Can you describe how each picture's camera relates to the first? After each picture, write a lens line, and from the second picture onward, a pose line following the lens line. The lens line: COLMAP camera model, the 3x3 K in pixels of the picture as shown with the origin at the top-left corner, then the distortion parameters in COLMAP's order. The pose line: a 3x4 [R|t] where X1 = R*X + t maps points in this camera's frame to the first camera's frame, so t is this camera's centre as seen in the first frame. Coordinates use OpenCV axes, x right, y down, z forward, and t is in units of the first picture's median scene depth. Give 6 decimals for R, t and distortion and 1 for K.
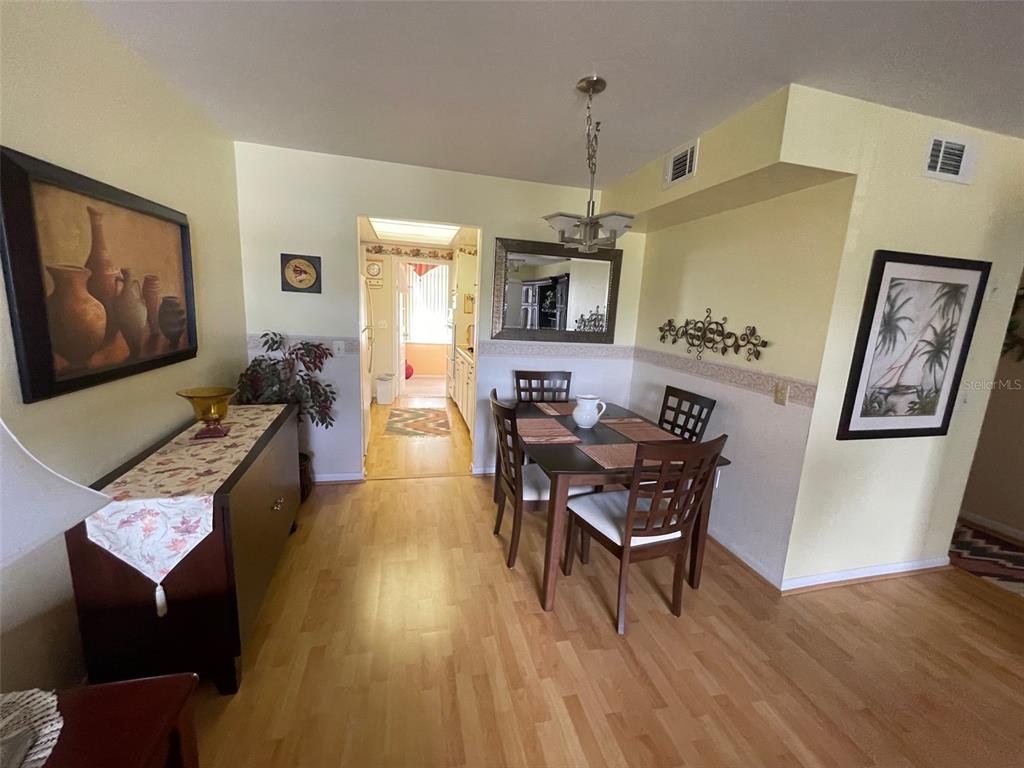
lens RADIAL K [[415.6, 0, 512.7], [0, 415.6, 382.1], [0, 0, 1]] dist [-0.000954, -0.001038]
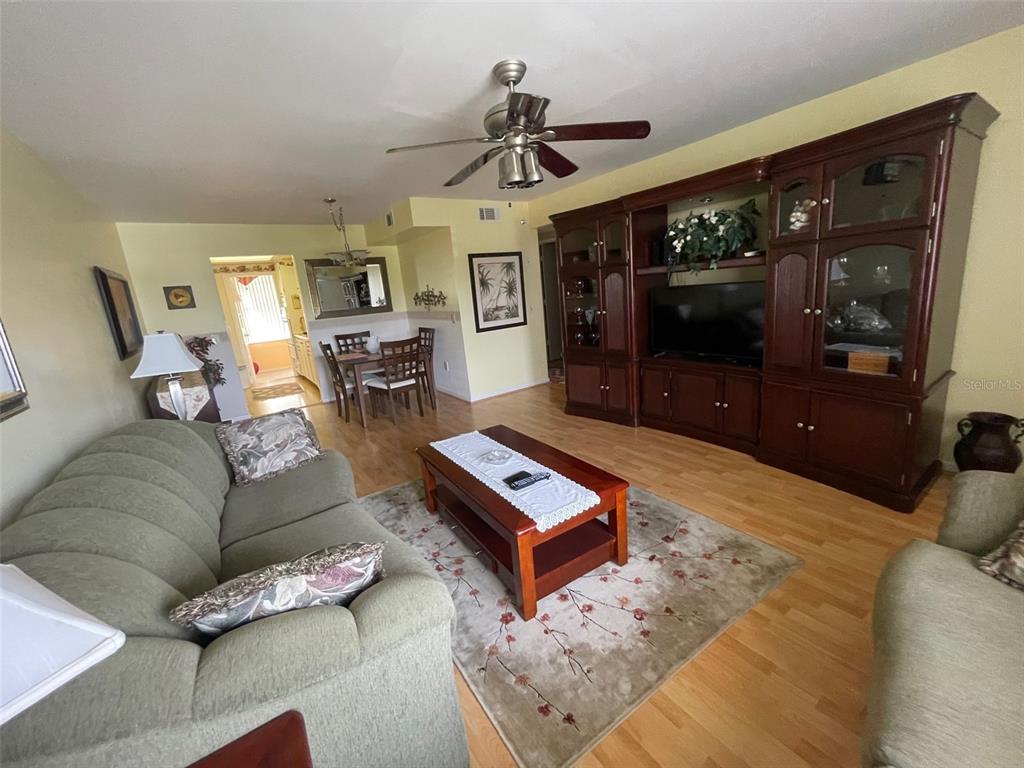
lens RADIAL K [[415.6, 0, 512.1], [0, 415.6, 384.3], [0, 0, 1]] dist [-0.000954, -0.001038]
pose [[0.923406, -0.213178, 0.319181, 0.114154], [0.198887, 0.976983, 0.077126, 0.227575], [-0.328276, -0.007738, 0.944550, -1.074190]]
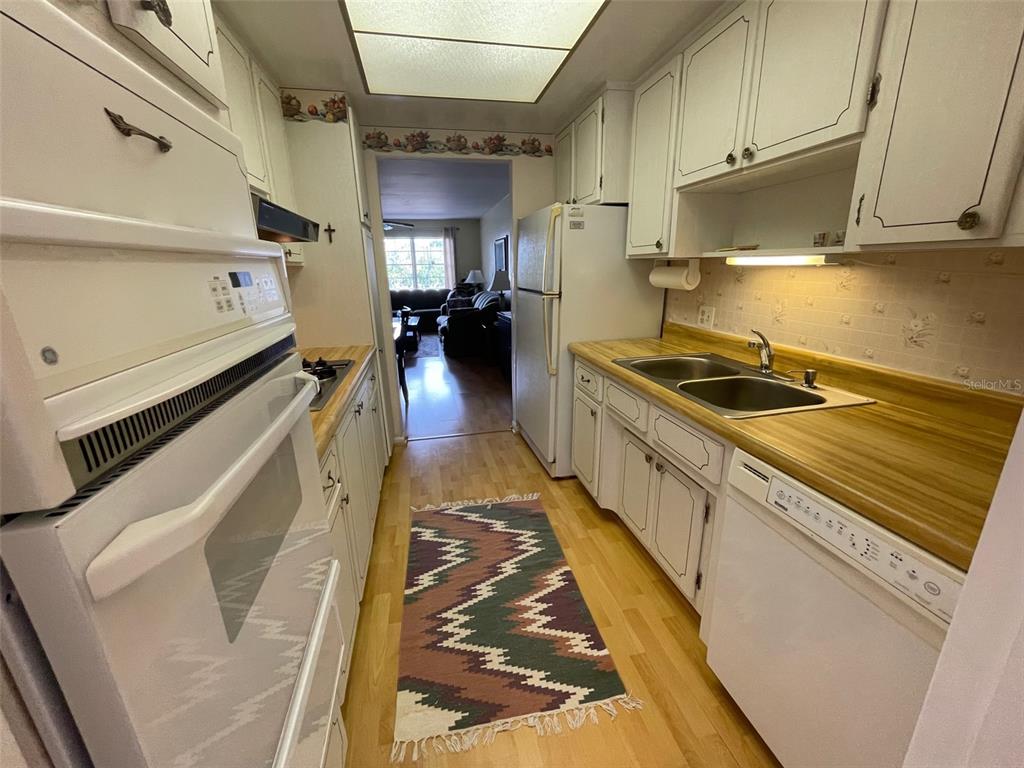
lens RADIAL K [[415.6, 0, 508.4], [0, 415.6, 384.7], [0, 0, 1]] dist [-0.000954, -0.001038]
pose [[-0.998821, -0.039629, 0.028021, -0.468922], [-0.023172, 0.896661, 0.442112, -0.411891], [-0.042646, 0.440941, -0.896522, 2.374943]]
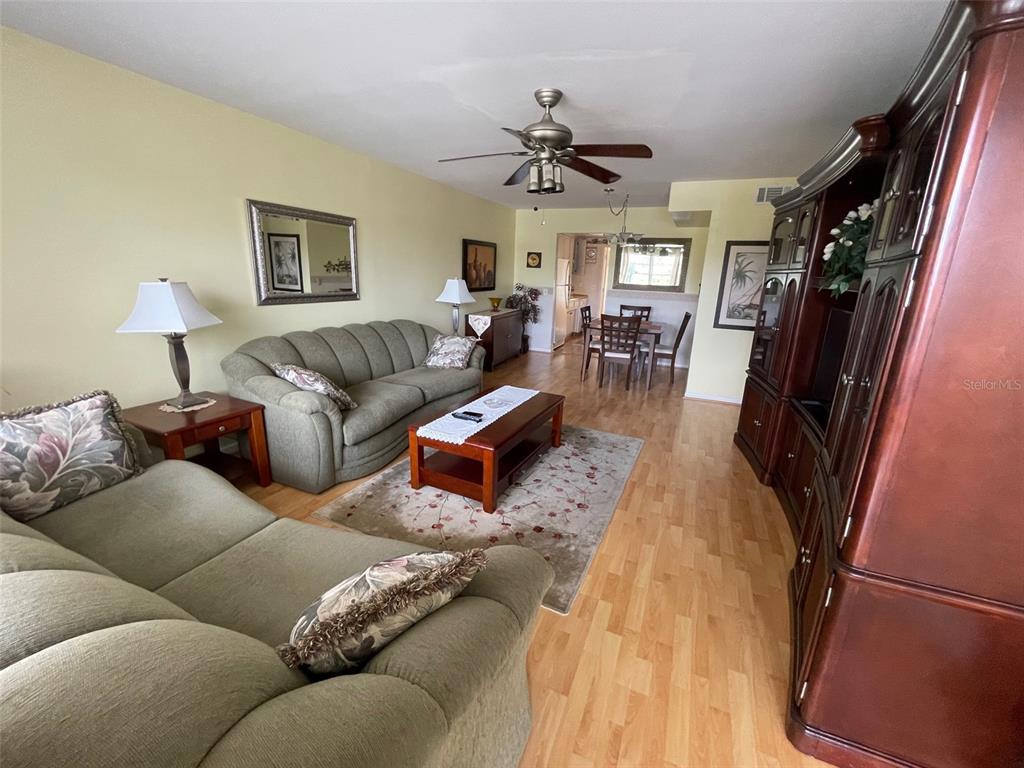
lens RADIAL K [[415.6, 0, 512.1], [0, 415.6, 383.5], [0, 0, 1]] dist [-0.000954, -0.001038]
pose [[0.791032, 0.136440, -0.596366, 1.037420], [-0.103157, 0.990603, 0.089805, 0.275272], [0.603015, -0.009519, 0.797673, -1.131028]]
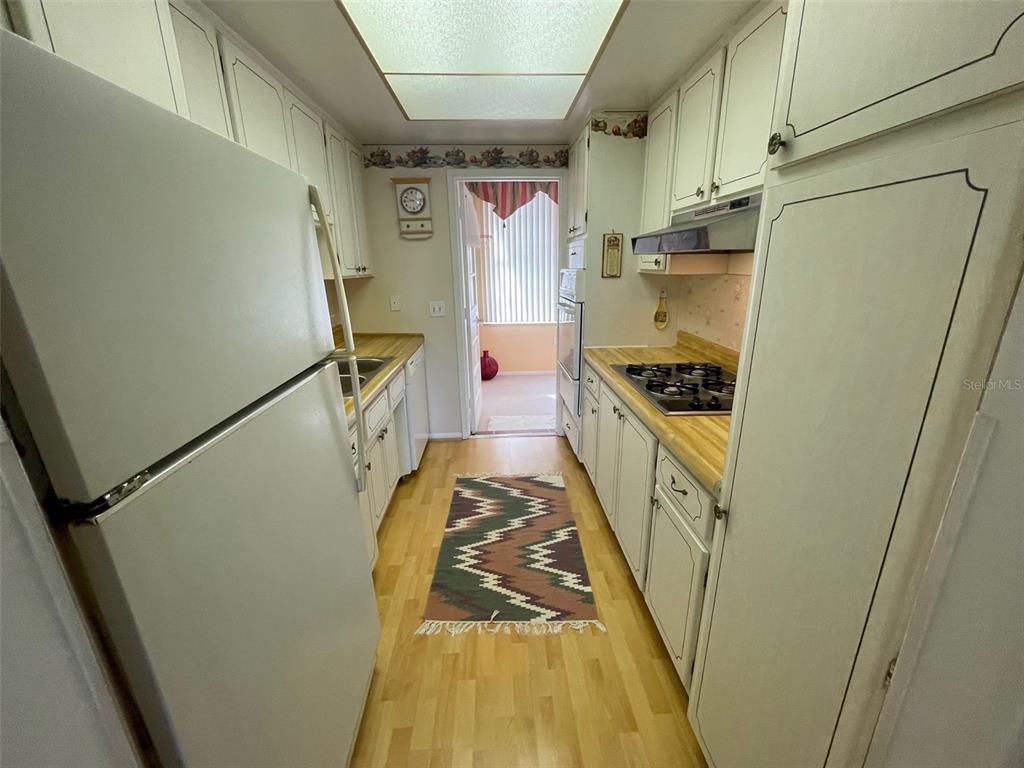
lens RADIAL K [[415.6, 0, 513.0], [0, 415.6, 387.1], [0, 0, 1]] dist [-0.000954, -0.001038]
pose [[0.978413, -0.008613, -0.206478, -0.249207], [0.031519, 0.993661, 0.107907, -0.210218], [0.204240, -0.112085, 0.972483, 1.111027]]
